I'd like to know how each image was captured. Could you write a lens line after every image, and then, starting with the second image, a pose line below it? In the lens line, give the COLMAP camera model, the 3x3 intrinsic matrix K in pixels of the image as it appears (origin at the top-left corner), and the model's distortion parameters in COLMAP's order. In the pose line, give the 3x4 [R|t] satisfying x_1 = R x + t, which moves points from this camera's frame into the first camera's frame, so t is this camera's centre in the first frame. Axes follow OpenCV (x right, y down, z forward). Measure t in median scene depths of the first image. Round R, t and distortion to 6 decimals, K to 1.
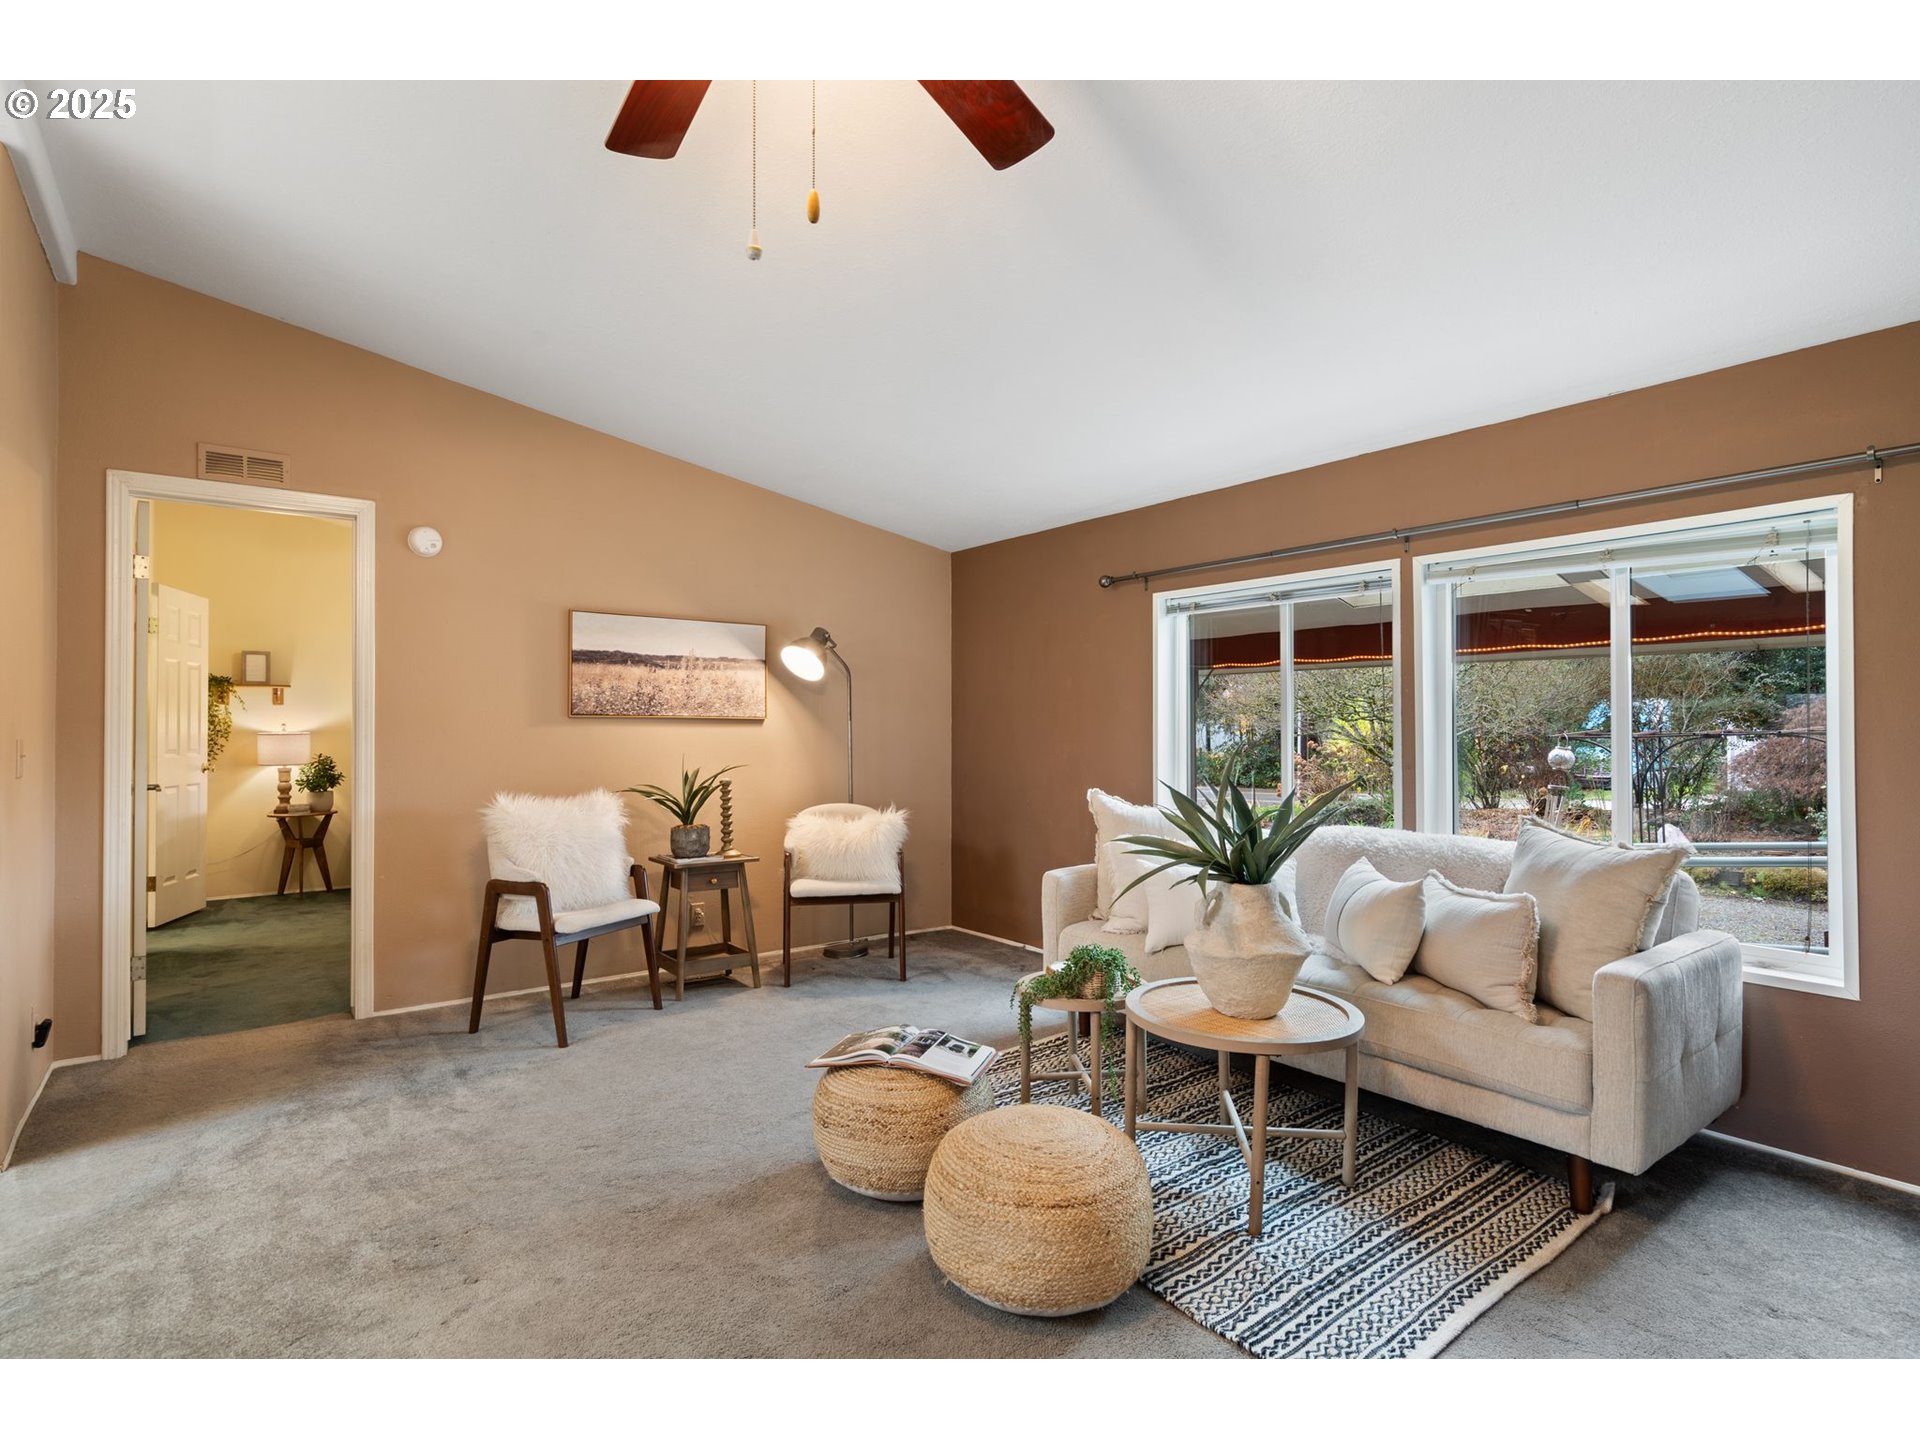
lens RADIAL K [[973.6, 0, 960.0], [0, 973.6, 720.0], [0, 0, 1]] dist [-0.001590, -0.000478]
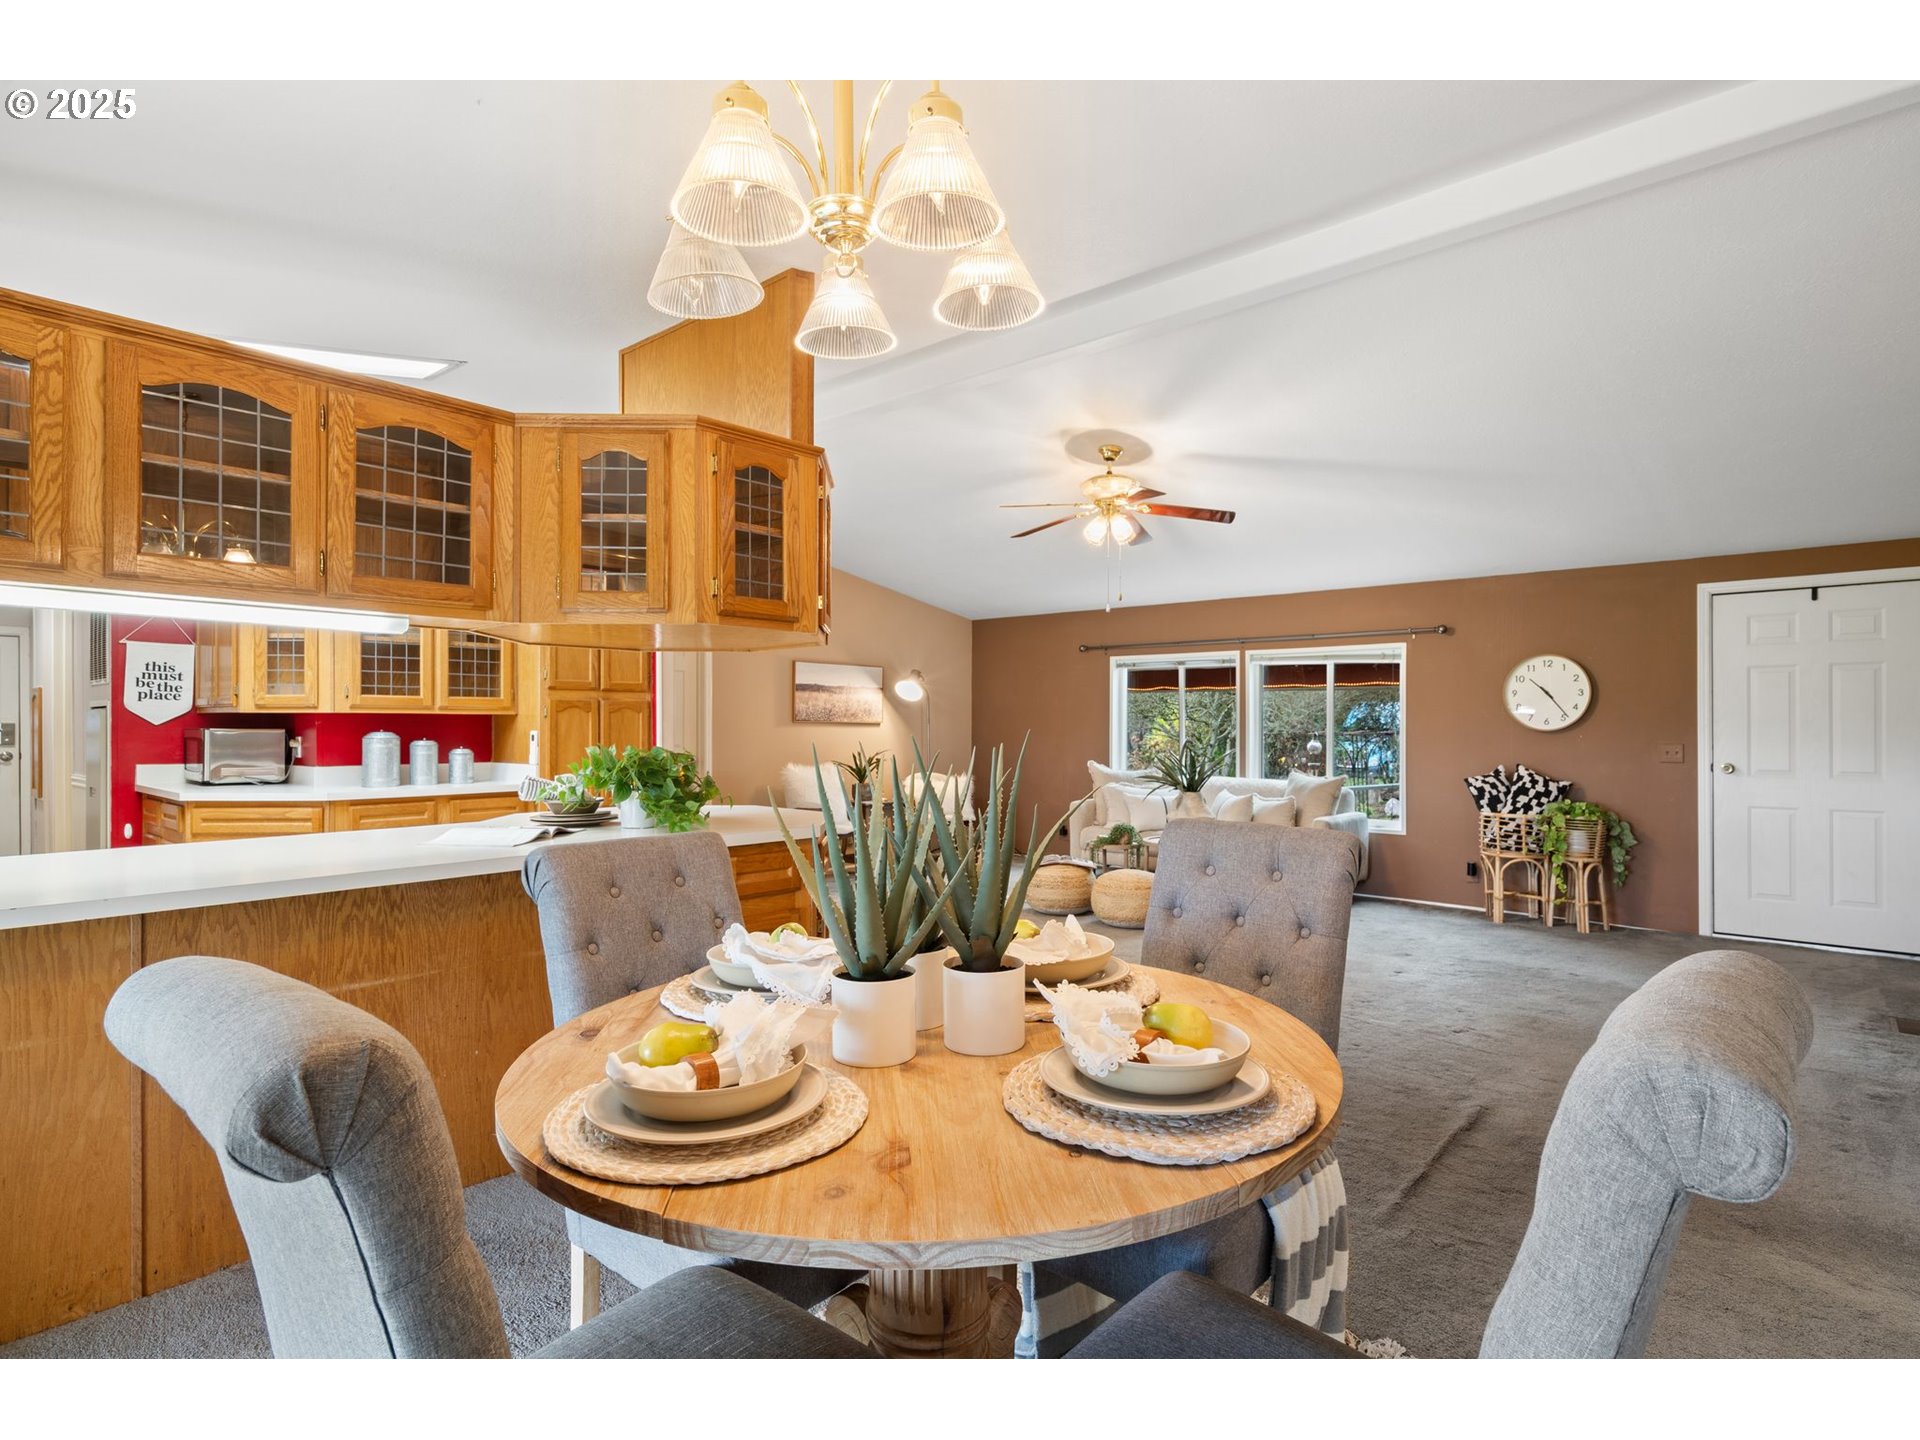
lens RADIAL K [[973.6, 0, 960.0], [0, 973.6, 720.0], [0, 0, 1]] dist [-0.001590, -0.000478]
pose [[0.982100, 0.004741, 0.188302, -0.445437], [-0.005728, 0.999973, 0.004701, -0.016742], [-0.188274, -0.005695, 0.982100, -0.793893]]
